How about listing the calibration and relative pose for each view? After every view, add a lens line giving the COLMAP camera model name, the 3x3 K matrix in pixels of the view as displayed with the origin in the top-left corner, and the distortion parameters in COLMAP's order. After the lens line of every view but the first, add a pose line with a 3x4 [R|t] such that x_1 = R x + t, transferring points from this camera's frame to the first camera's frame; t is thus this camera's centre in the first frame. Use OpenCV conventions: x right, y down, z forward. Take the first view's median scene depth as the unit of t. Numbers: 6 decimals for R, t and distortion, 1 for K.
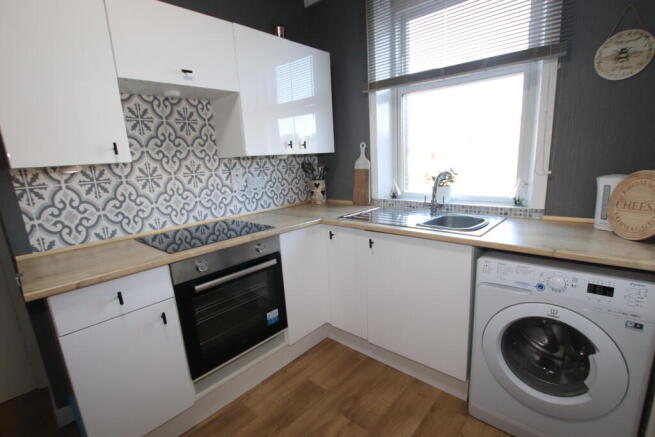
lens RADIAL K [[308.1, 0, 331.5], [0, 308.1, 225.1], [0, 0, 1]] dist [-0.026295, 0.006877]
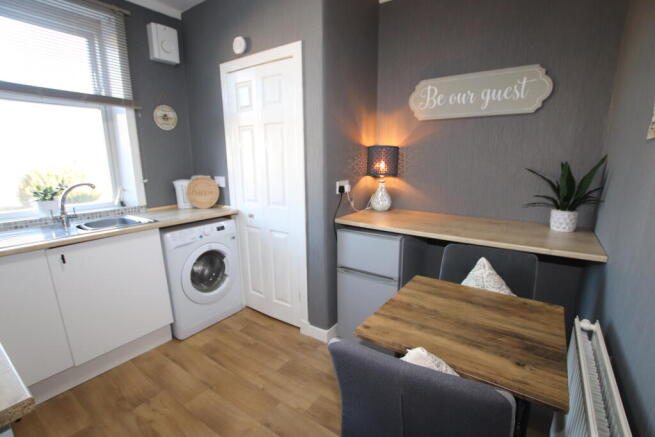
lens RADIAL K [[308.1, 0, 331.5], [0, 308.1, 225.1], [0, 0, 1]] dist [-0.026295, 0.006877]
pose [[-0.125839, -0.161393, 0.978835, -0.780203], [0.225172, 0.956279, 0.186622, -0.026070], [-0.966158, 0.243890, -0.083996, 0.212002]]
